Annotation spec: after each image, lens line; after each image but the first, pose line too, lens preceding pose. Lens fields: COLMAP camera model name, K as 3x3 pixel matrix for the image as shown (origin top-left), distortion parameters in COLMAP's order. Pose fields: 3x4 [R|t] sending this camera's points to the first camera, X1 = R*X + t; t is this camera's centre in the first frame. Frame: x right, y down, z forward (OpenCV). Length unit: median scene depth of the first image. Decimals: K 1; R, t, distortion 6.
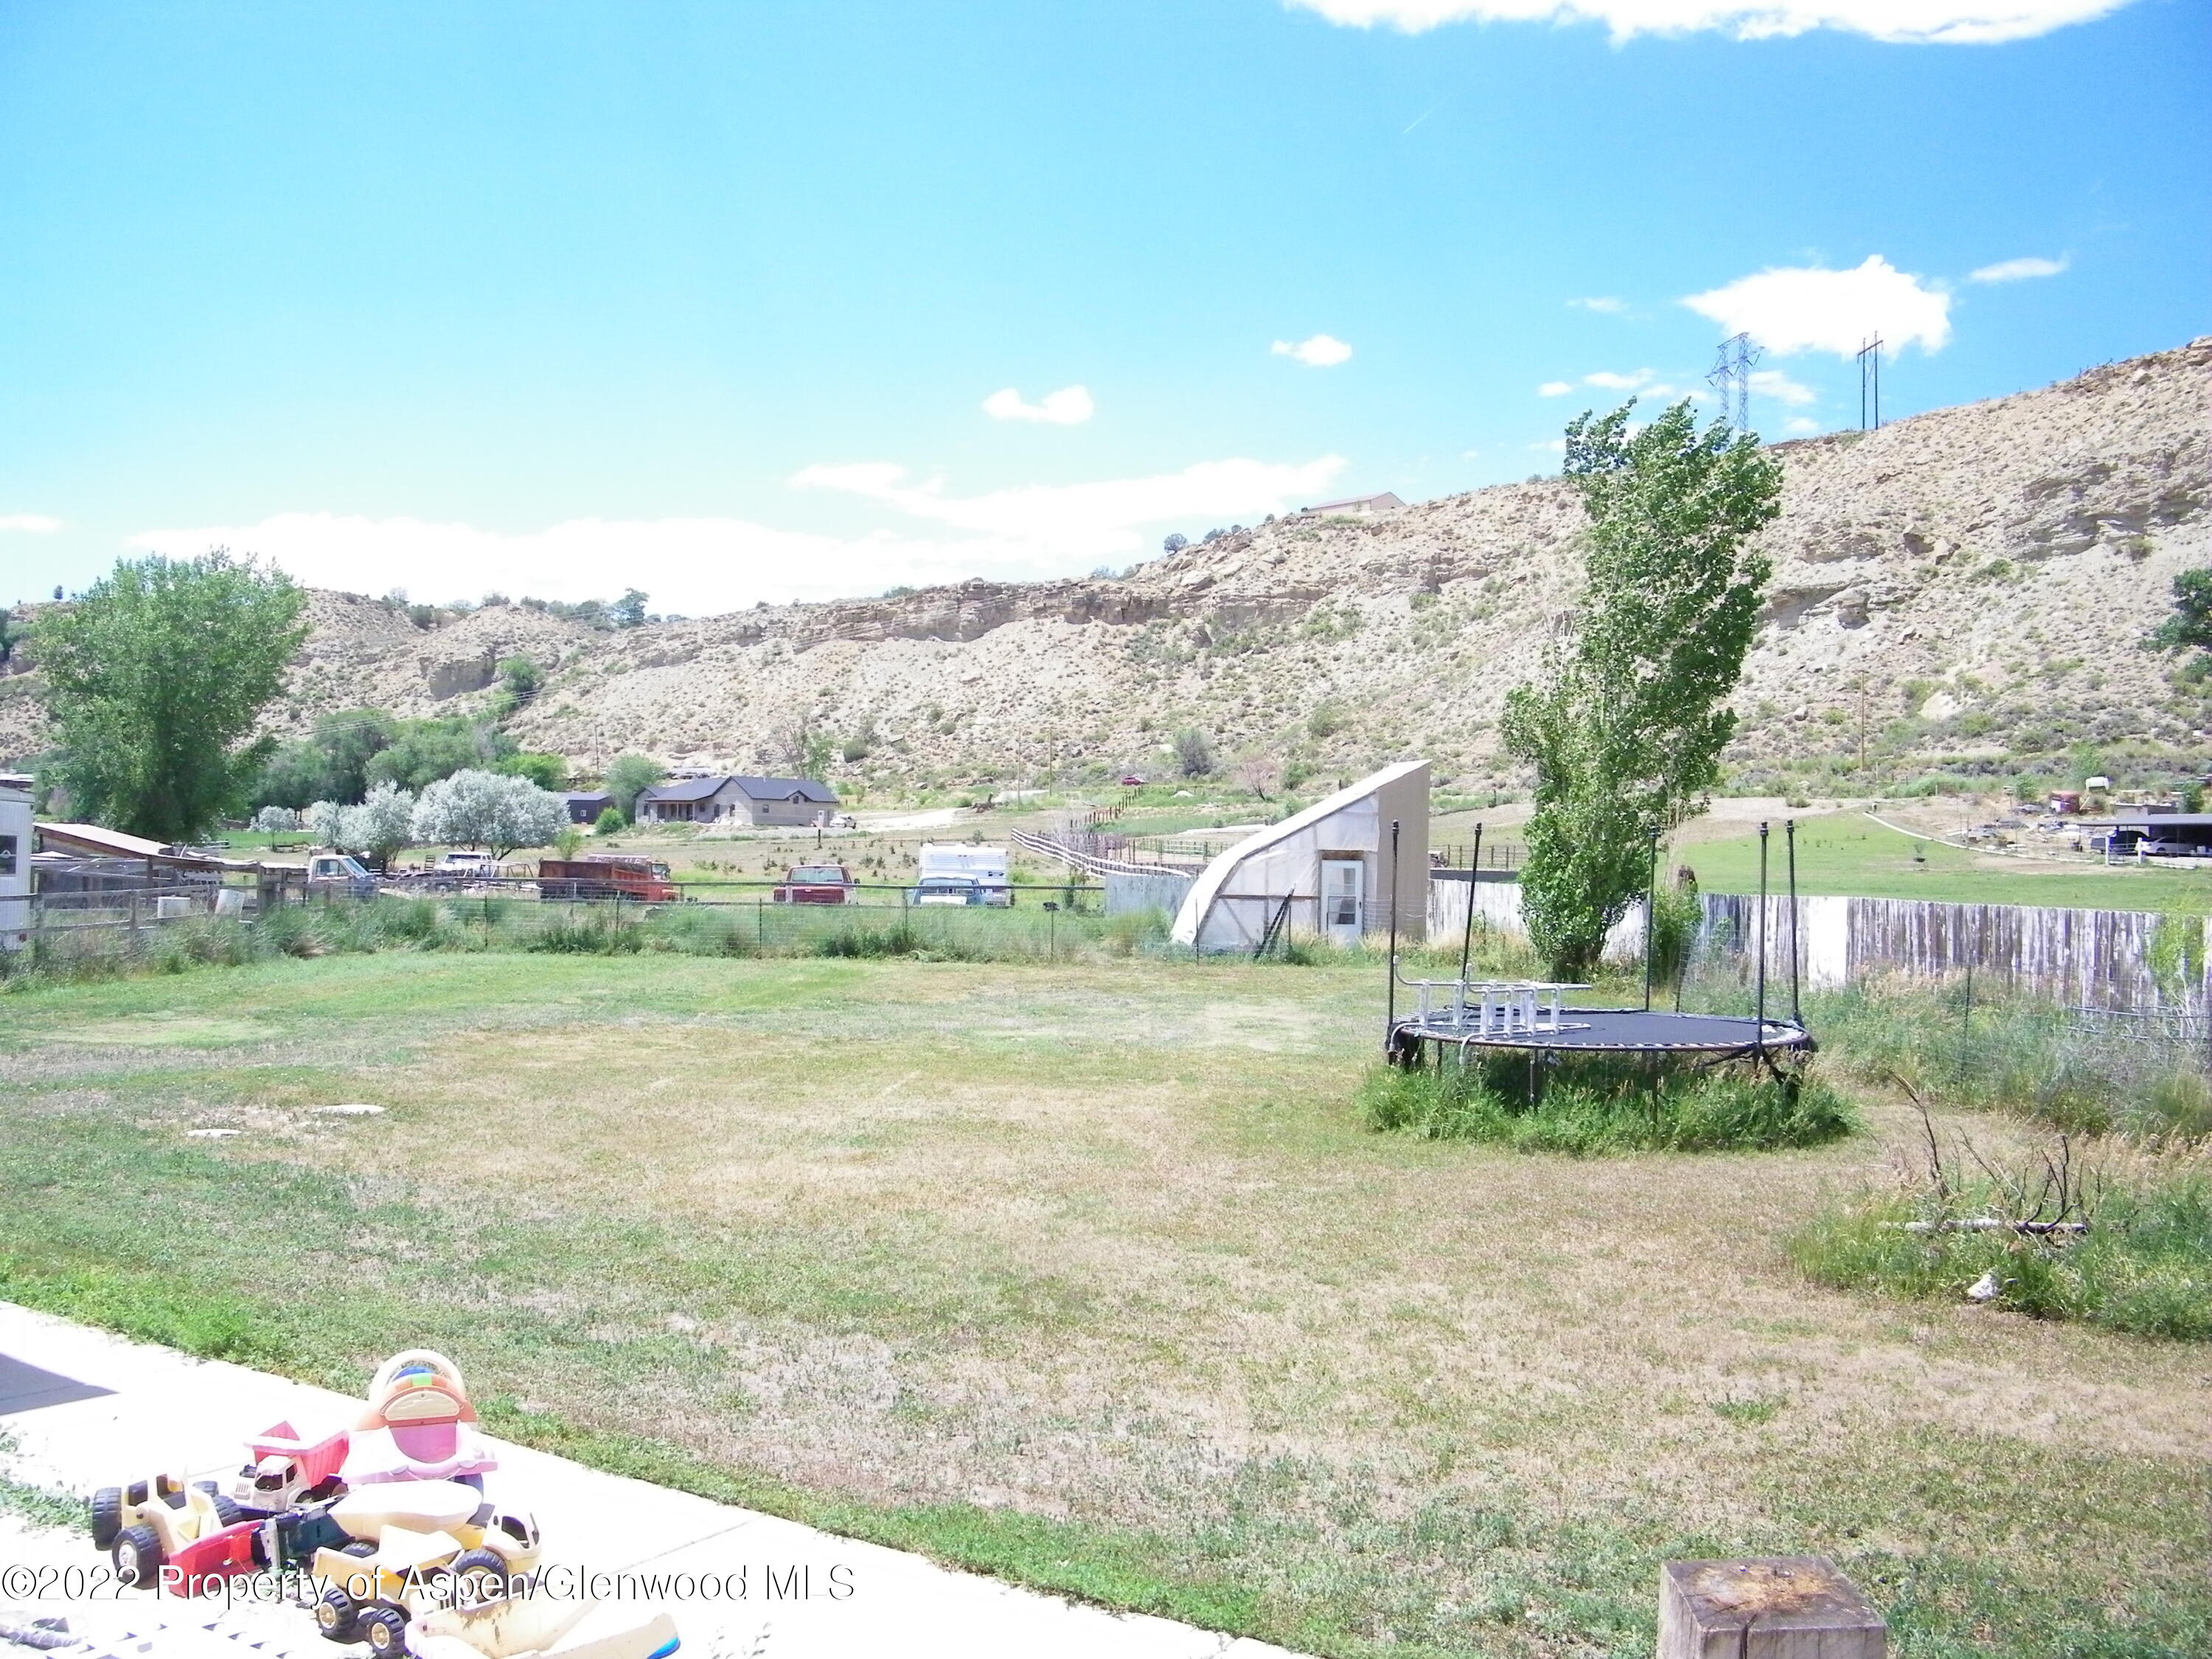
lens RADIAL K [[1926.1, 0, 1057.2], [0, 1926.1, 804.7], [0, 0, 1]] dist [-0.198626, 0.181432]
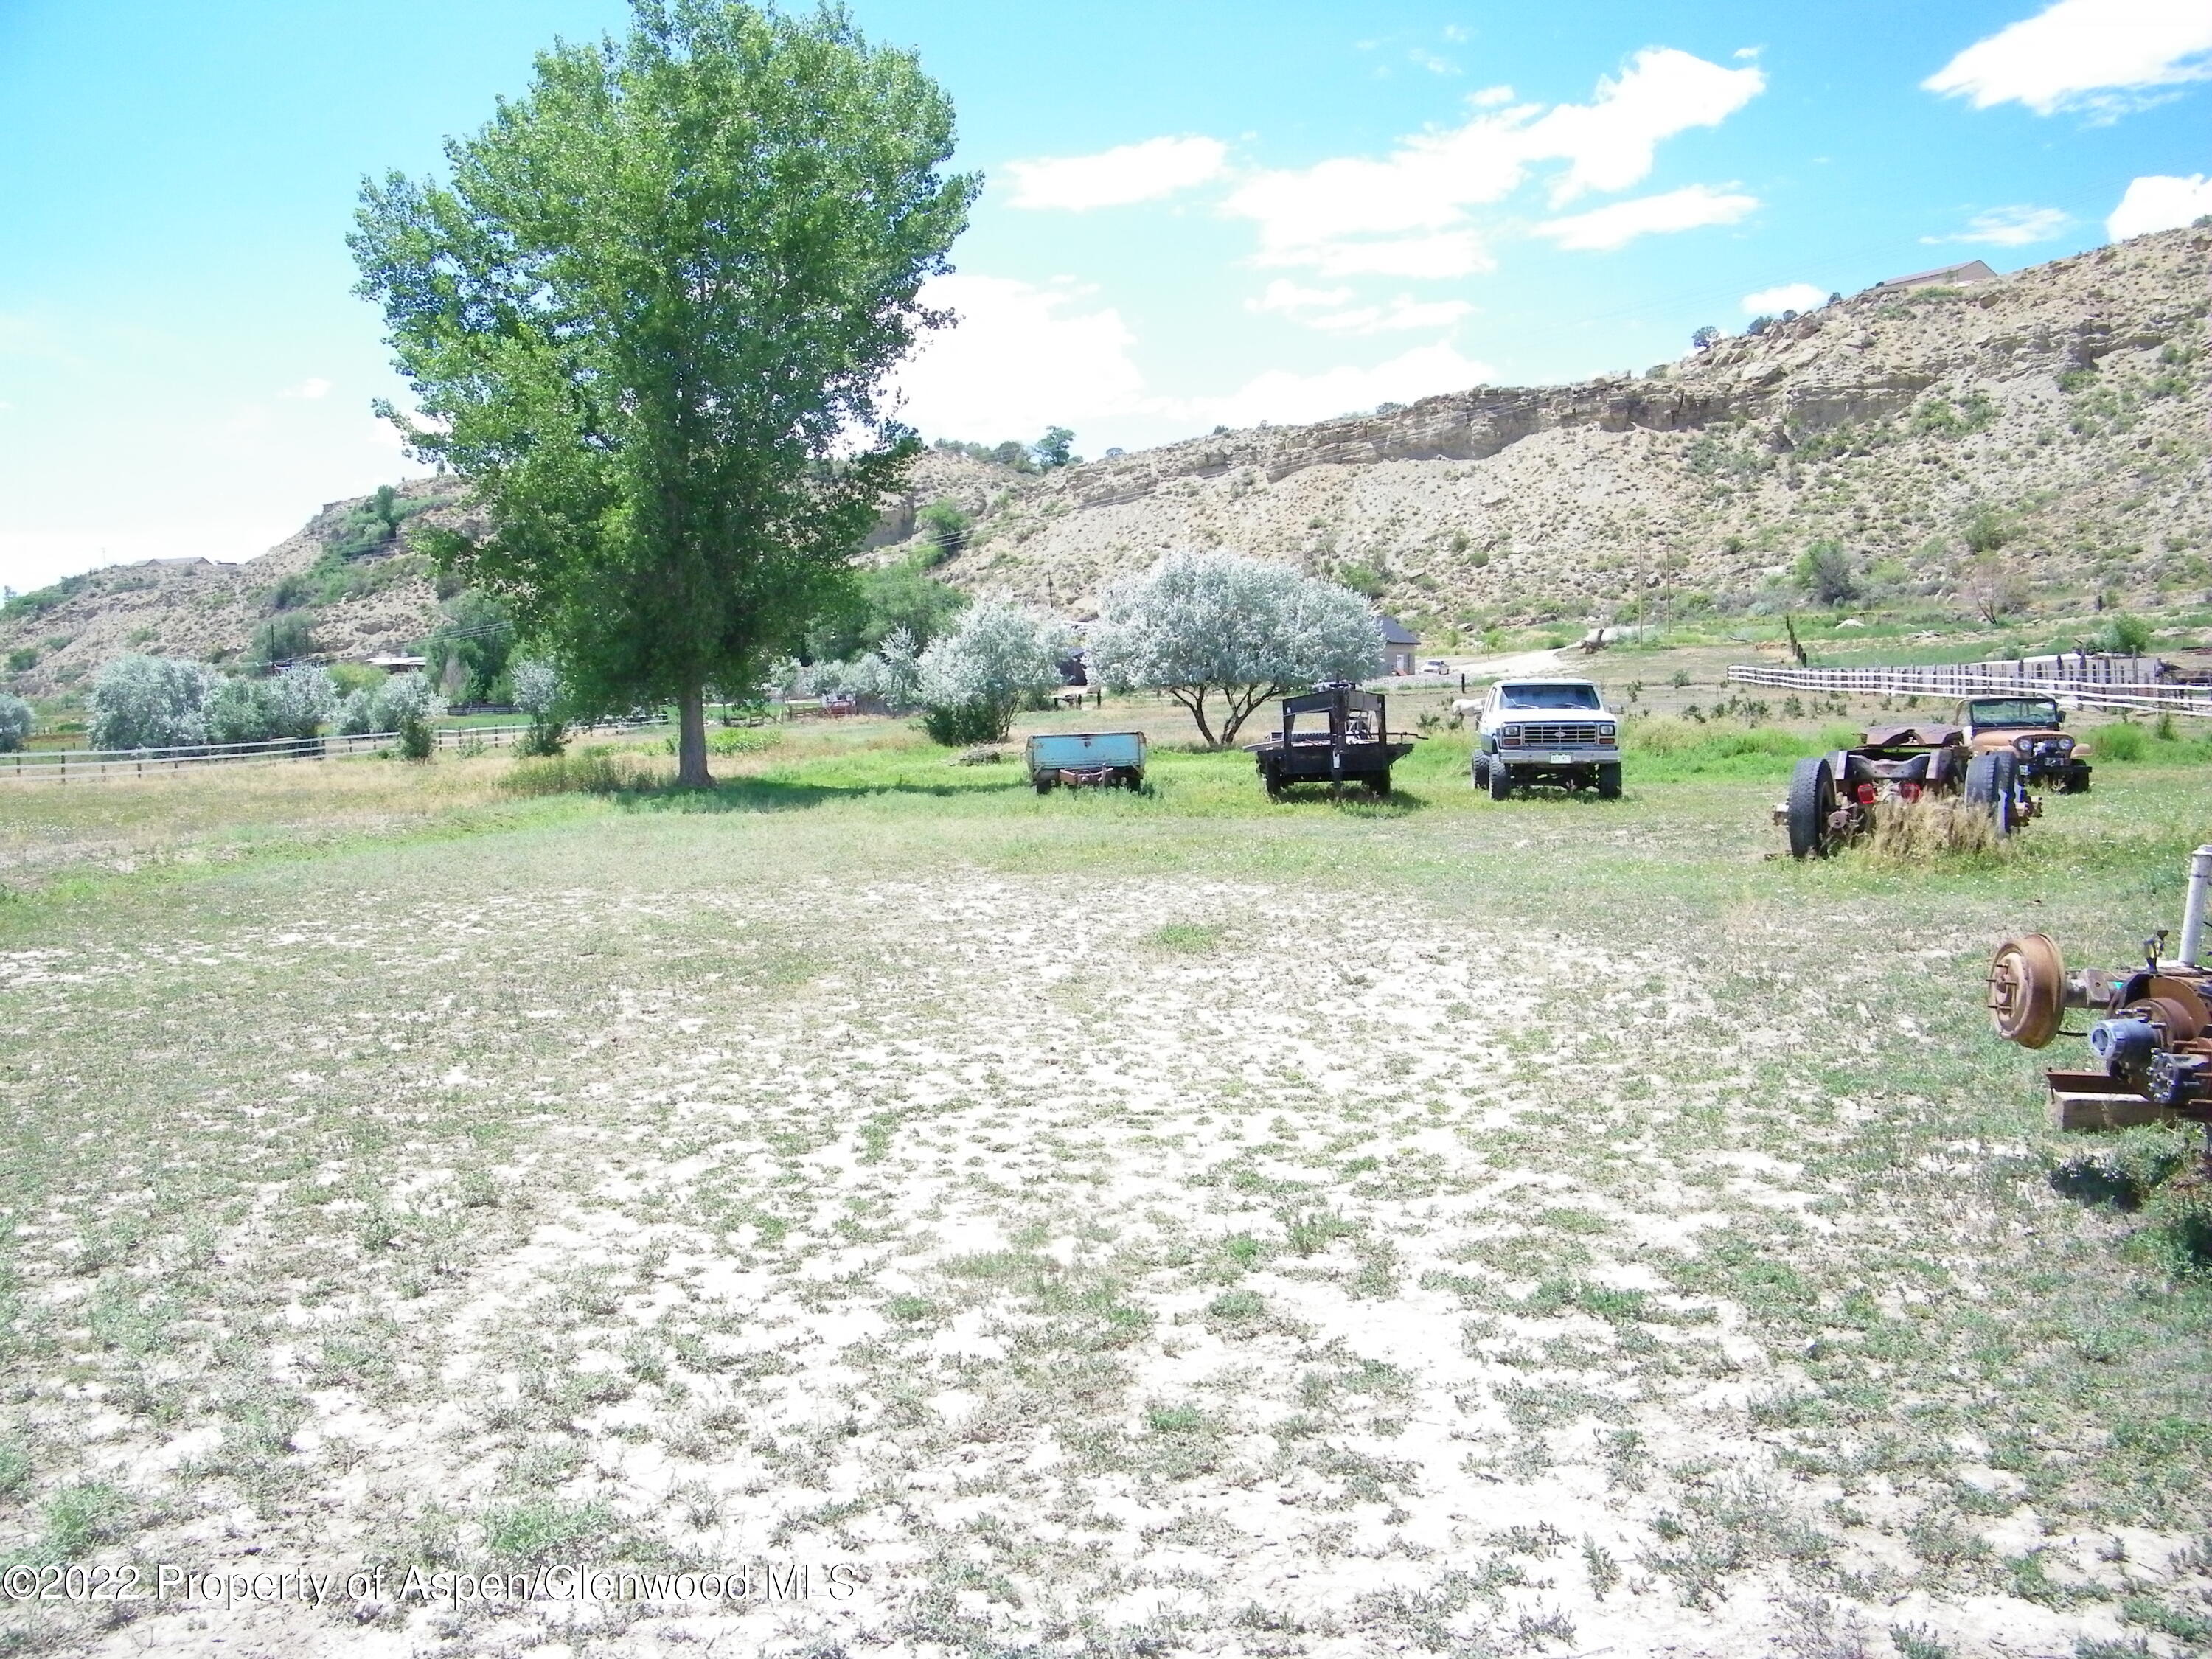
lens RADIAL K [[1926.1, 0, 1057.2], [0, 1926.1, 804.7], [0, 0, 1]] dist [-0.198626, 0.181432]
pose [[0.981952, -0.018013, -0.188273, -0.080224], [0.031193, 0.997246, 0.067280, 0.004806], [0.186542, -0.071938, 0.979810, 0.151249]]
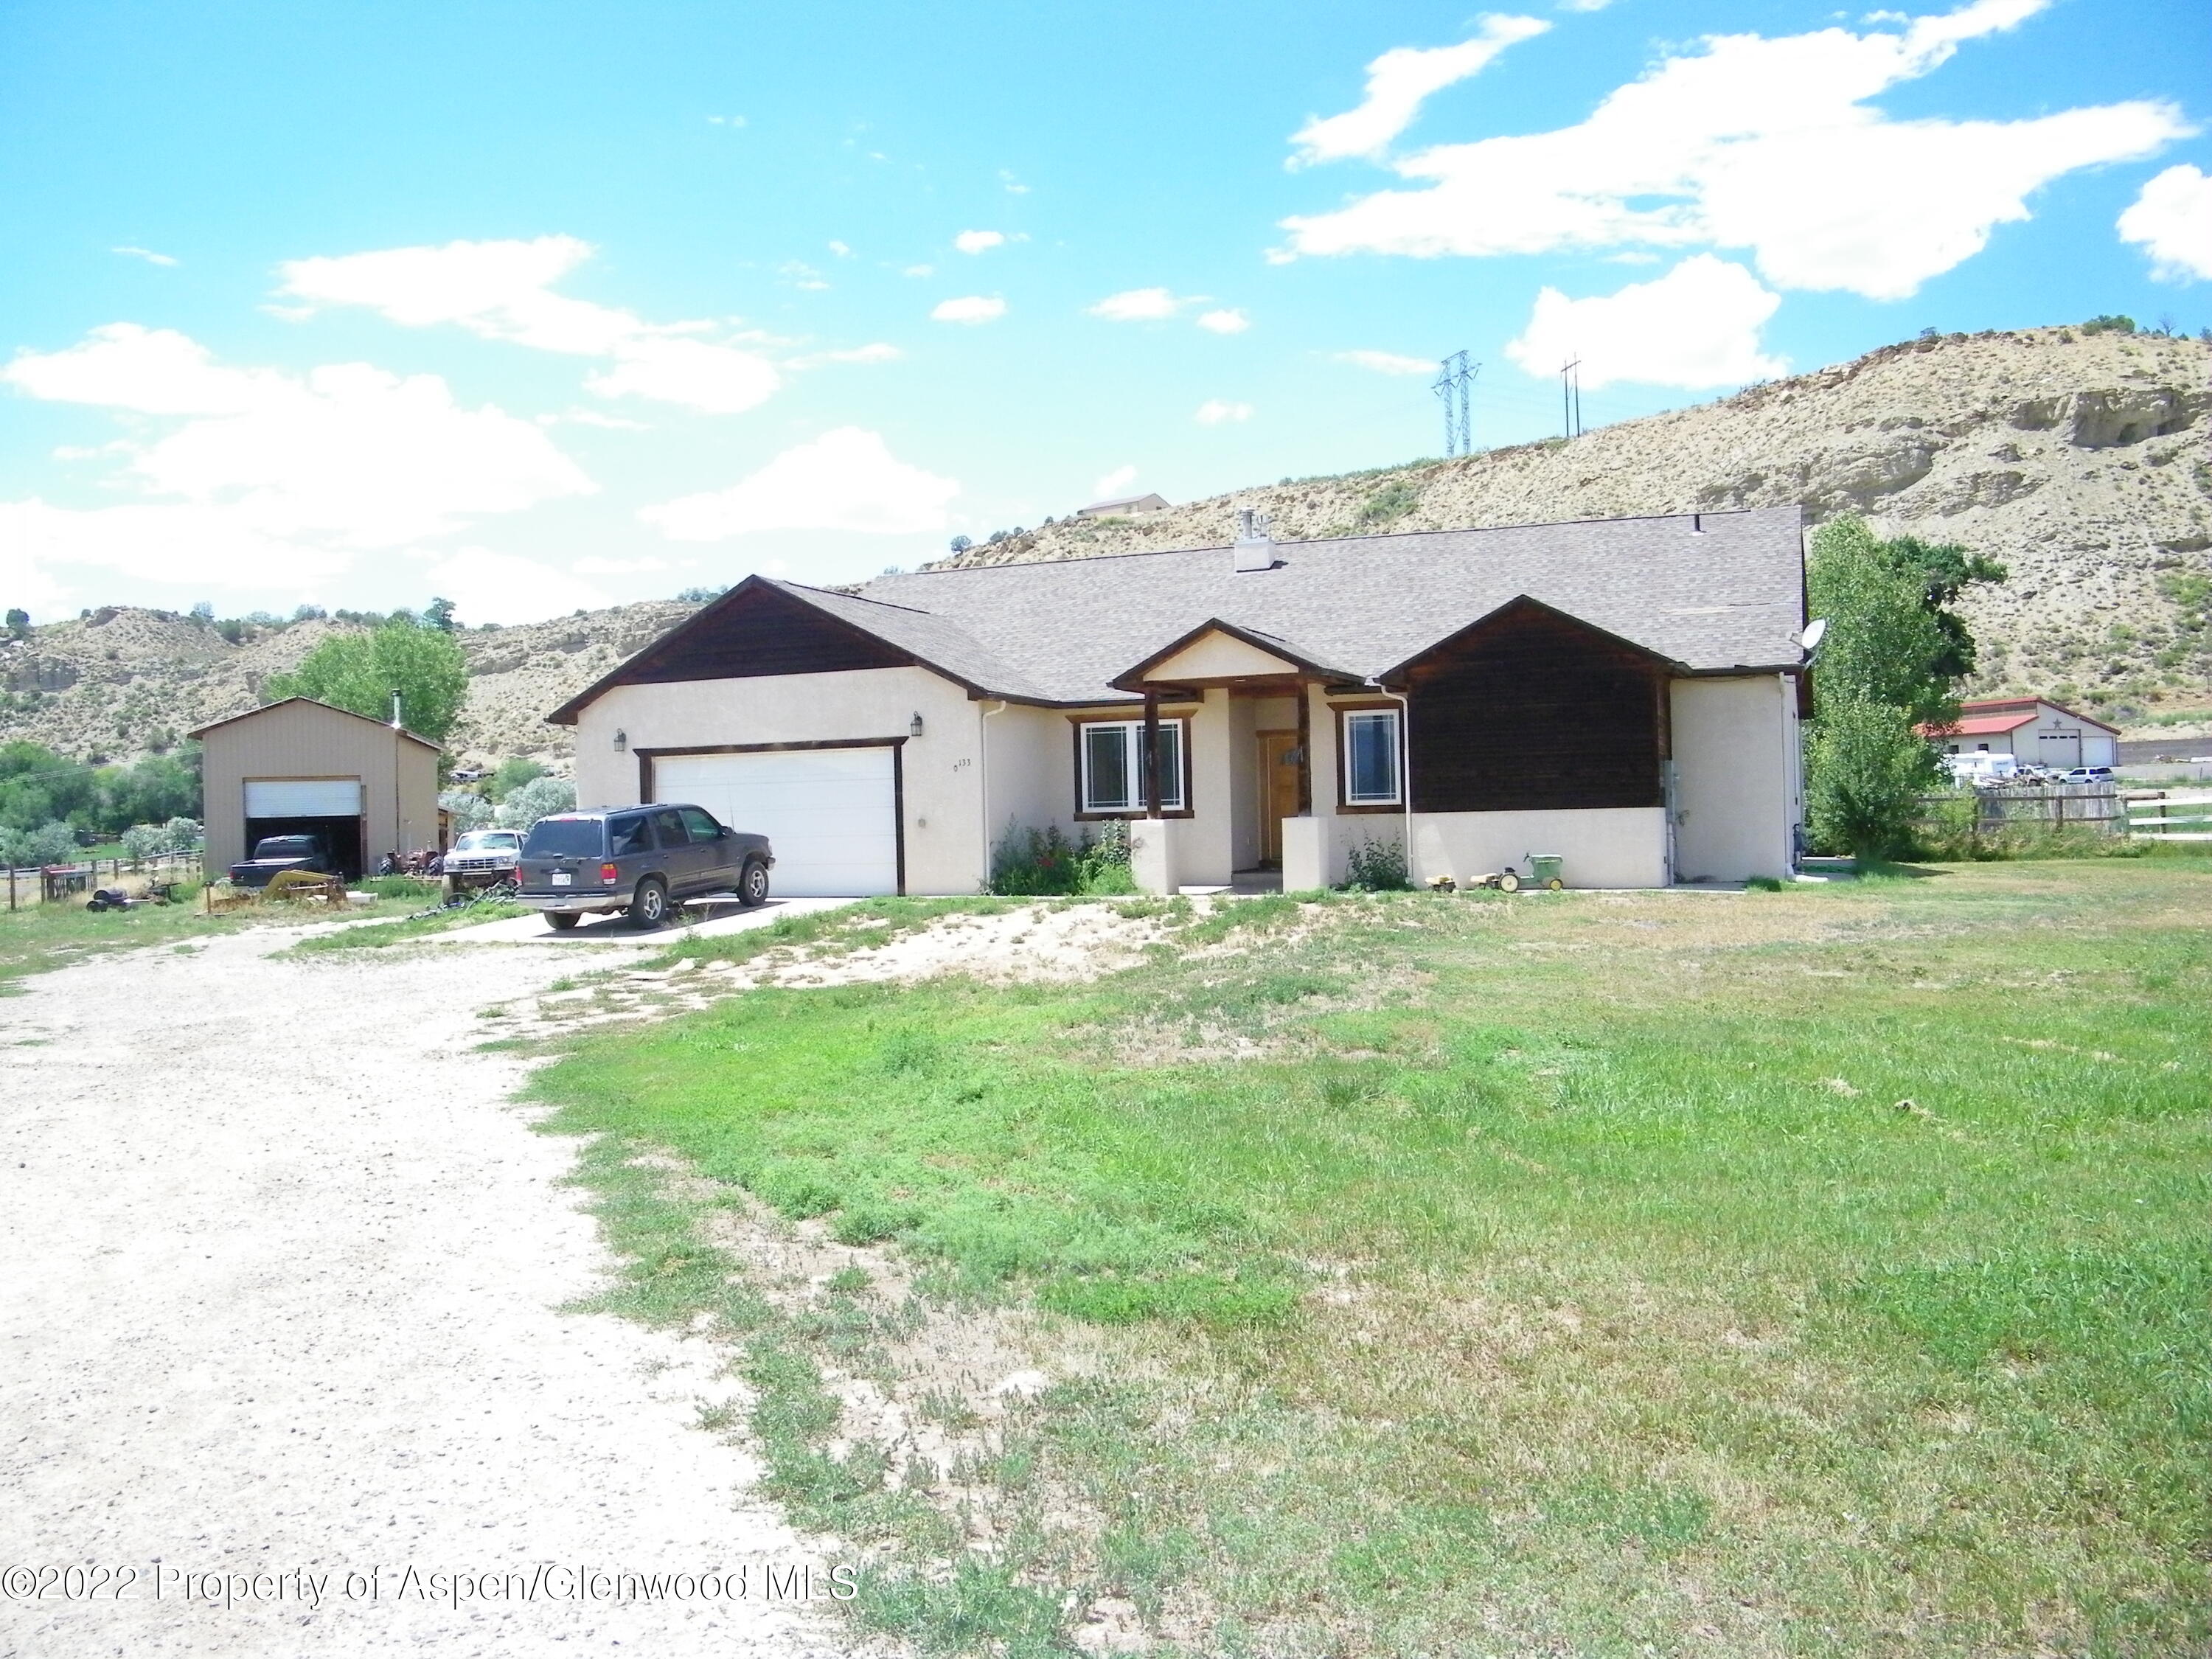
lens RADIAL K [[1925.2, 0, 1083.5], [0, 1925.2, 792.3], [0, 0, 1]] dist [-0.201630, 0.183808]
pose [[0.988095, -0.042576, 0.147834, -0.044235], [0.041655, 0.999089, 0.009319, -0.002402], [-0.148096, -0.003050, 0.988968, -0.111893]]
